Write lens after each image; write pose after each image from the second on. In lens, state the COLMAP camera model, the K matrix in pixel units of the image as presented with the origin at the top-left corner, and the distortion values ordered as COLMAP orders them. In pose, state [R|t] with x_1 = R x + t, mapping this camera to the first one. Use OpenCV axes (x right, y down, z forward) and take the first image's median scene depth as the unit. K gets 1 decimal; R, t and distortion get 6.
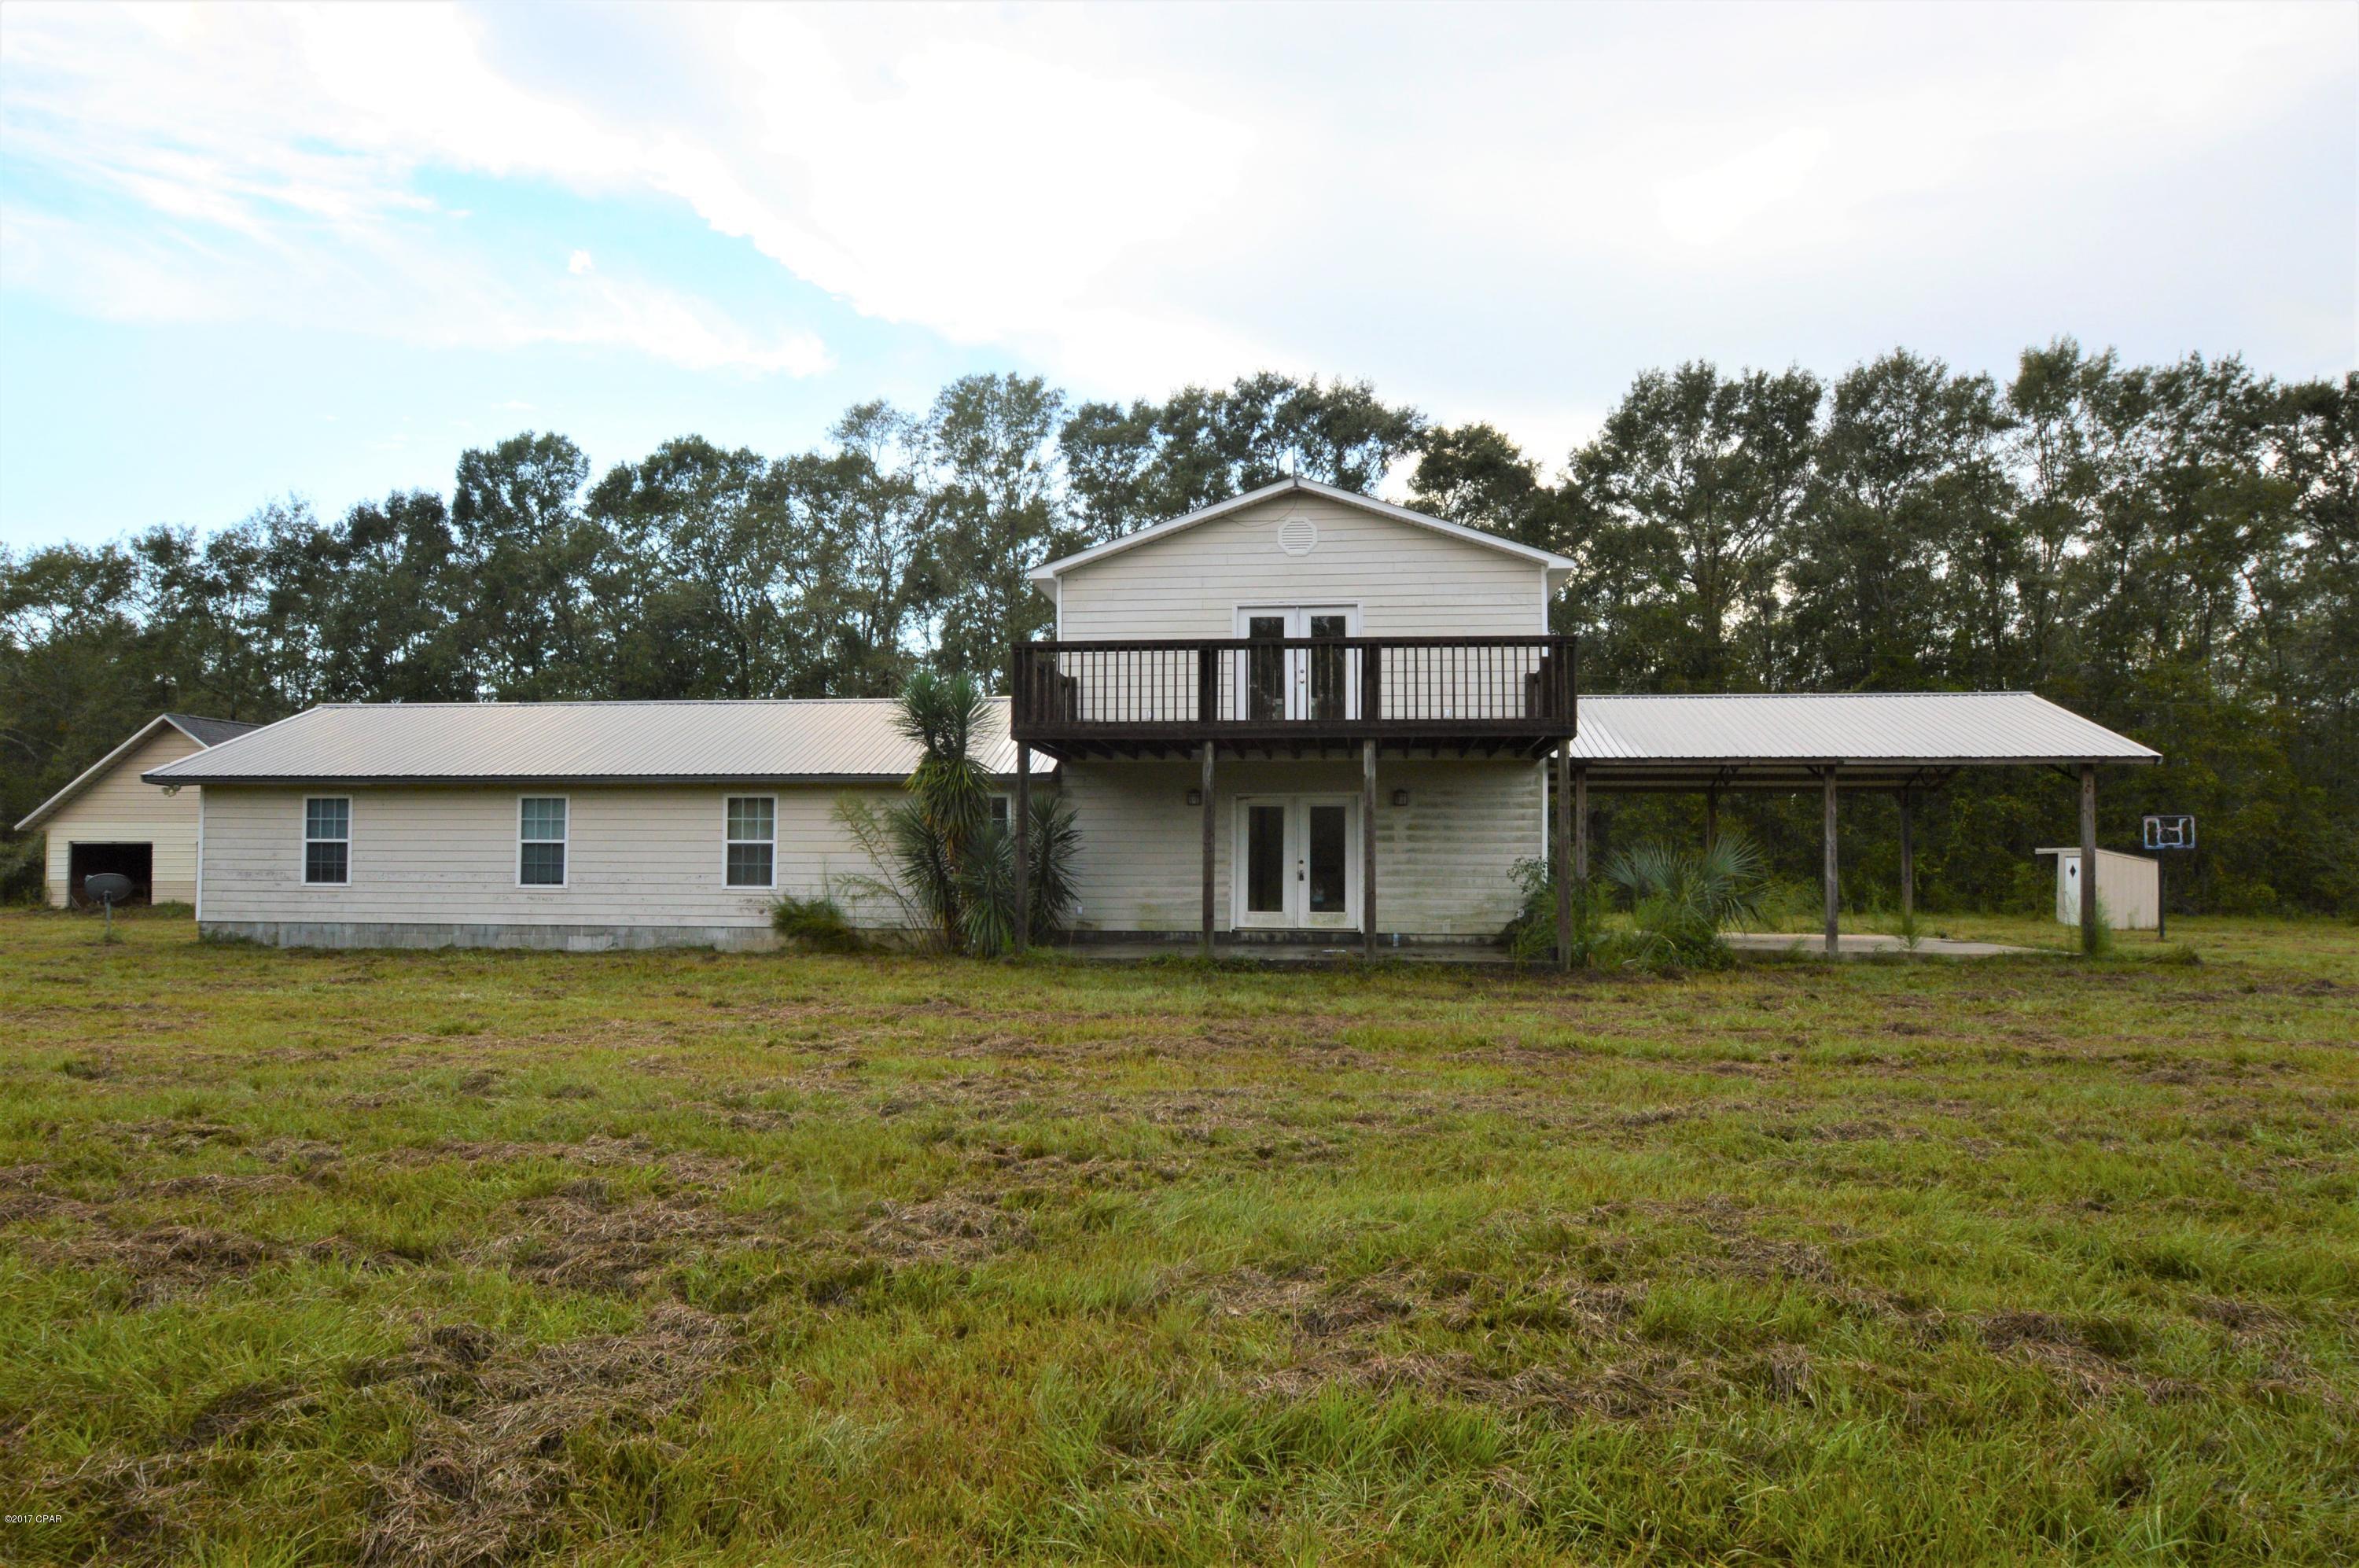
lens RADIAL K [[1532.1, 0, 1145.0], [0, 1532.1, 792.8], [0, 0, 1]] dist [-0.032575, 0.004077]
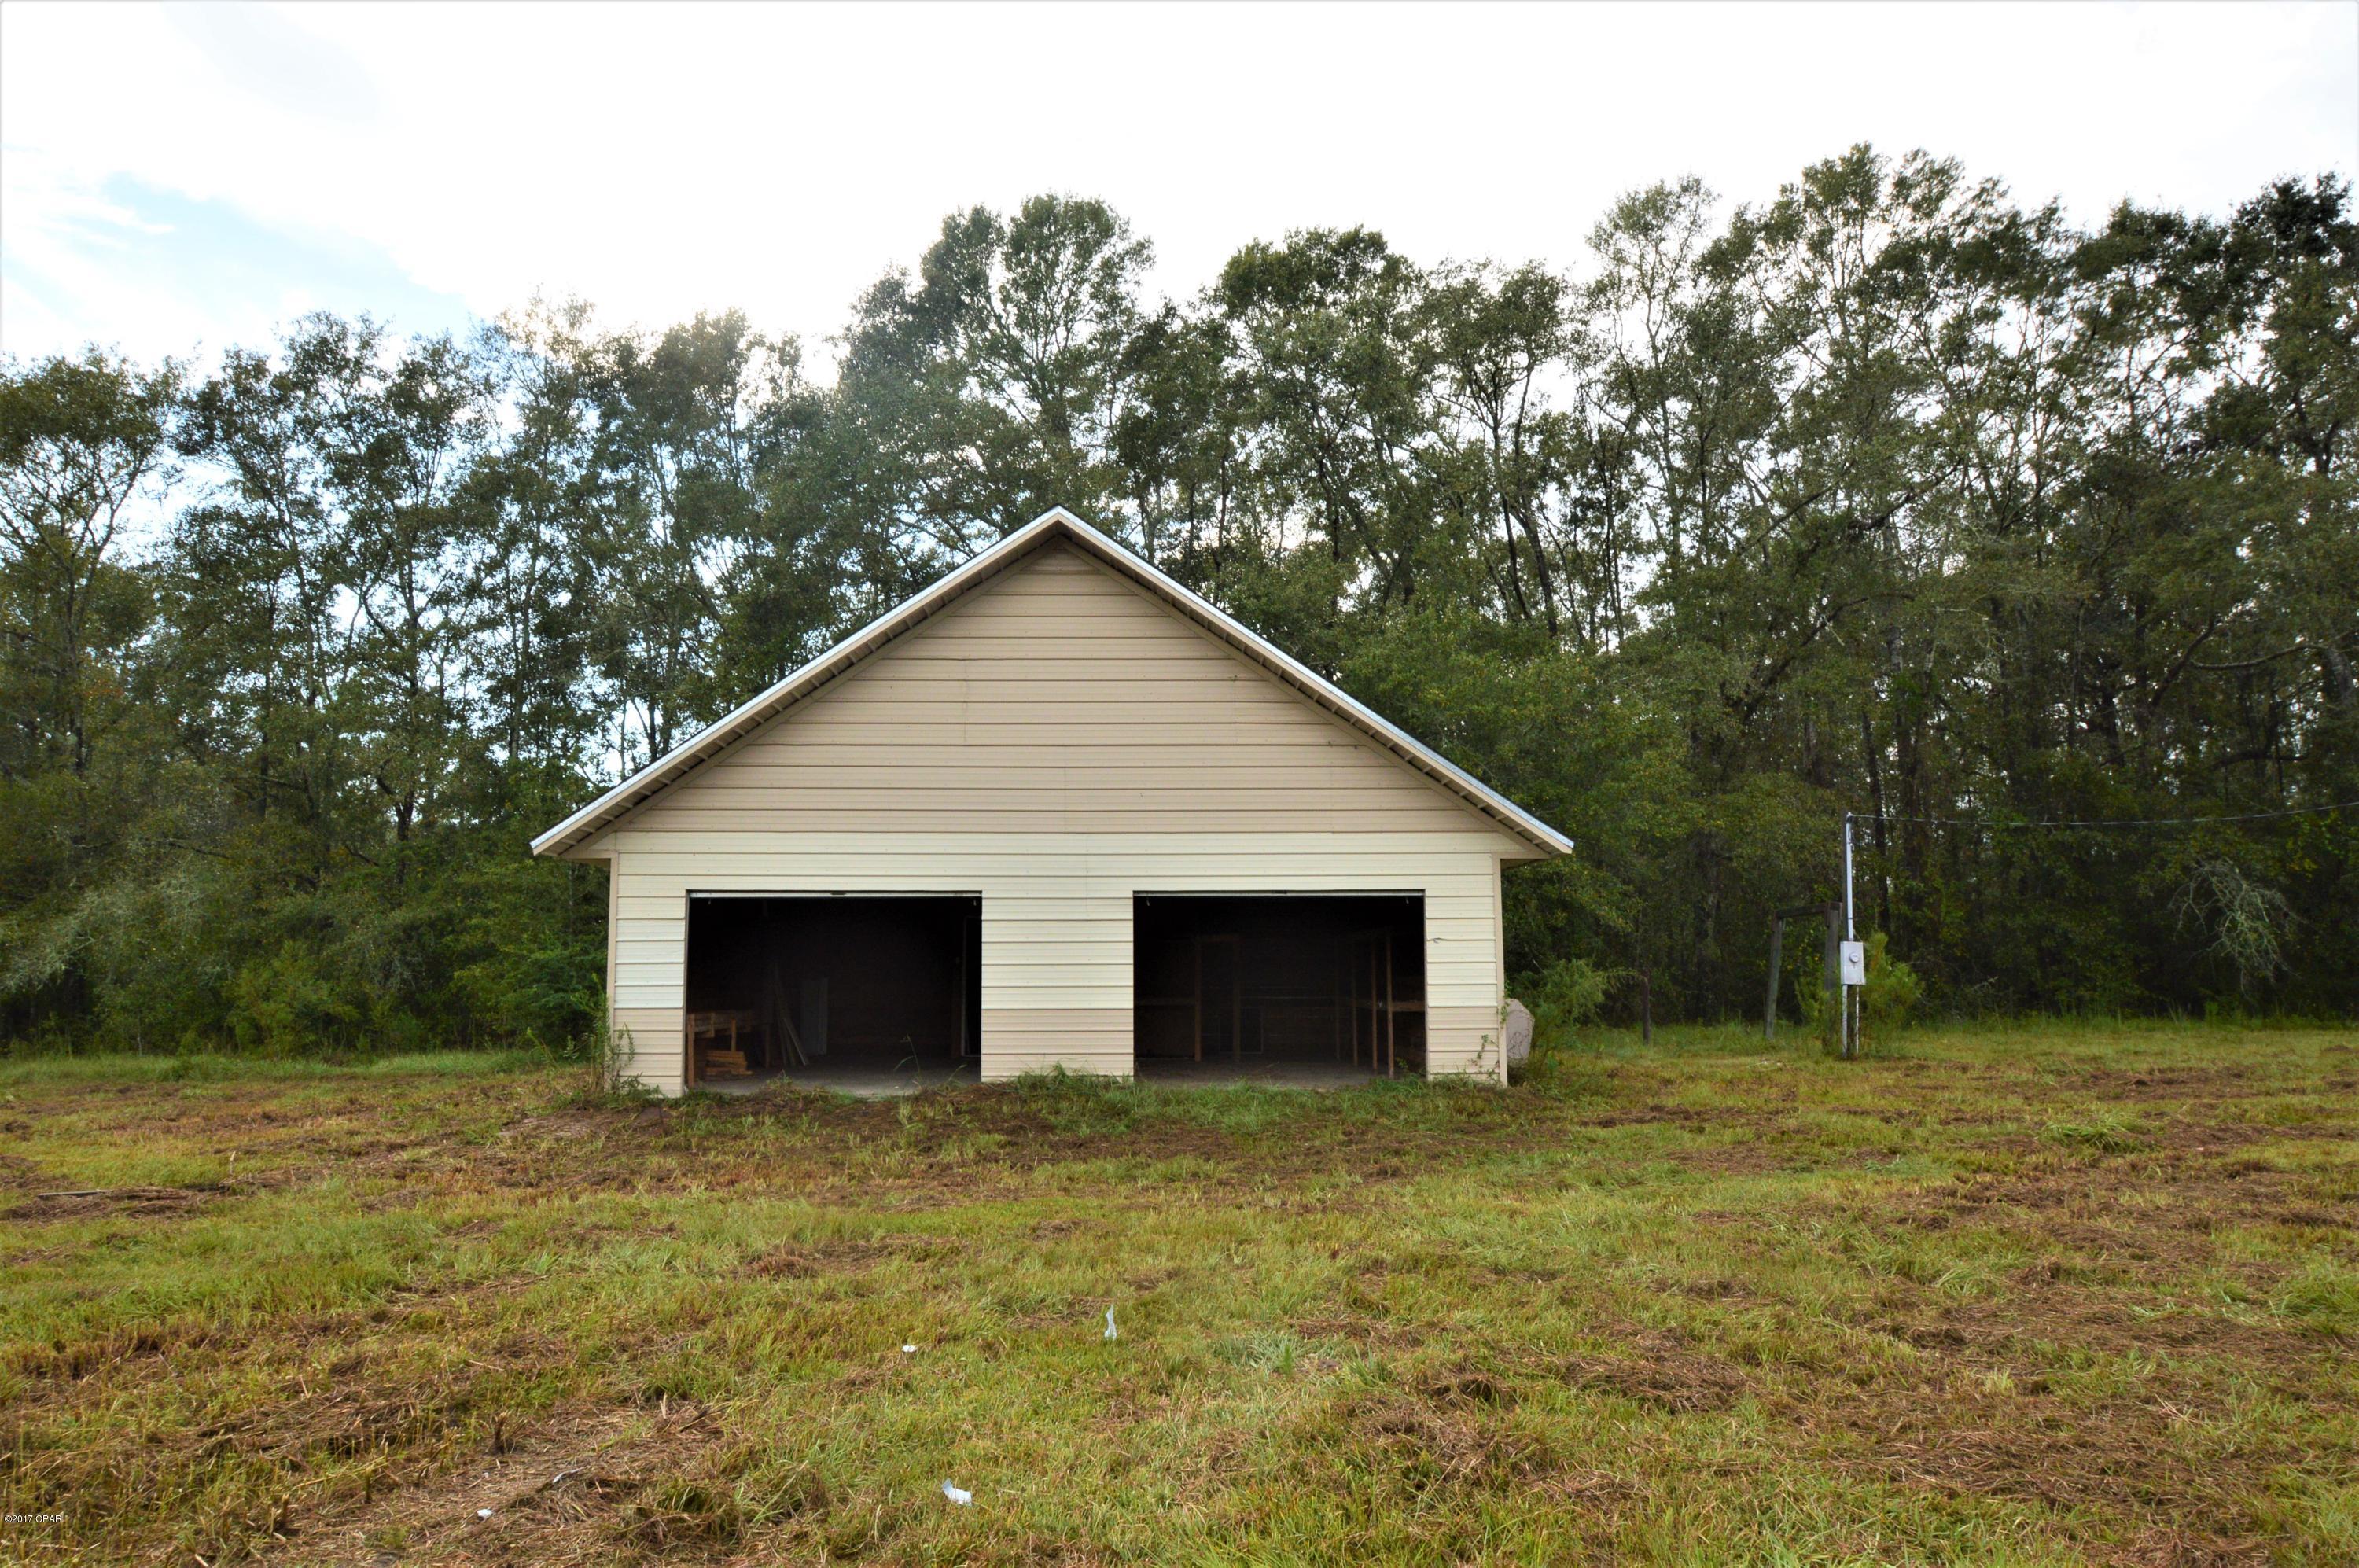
lens RADIAL K [[1532.1, 0, 1145.0], [0, 1532.1, 792.8], [0, 0, 1]] dist [-0.032575, 0.004077]
pose [[0.977627, 0.010722, 0.210075, -0.692247], [0.006808, 0.996564, -0.082542, 0.039137], [-0.210238, 0.082126, 0.974195, 0.662565]]
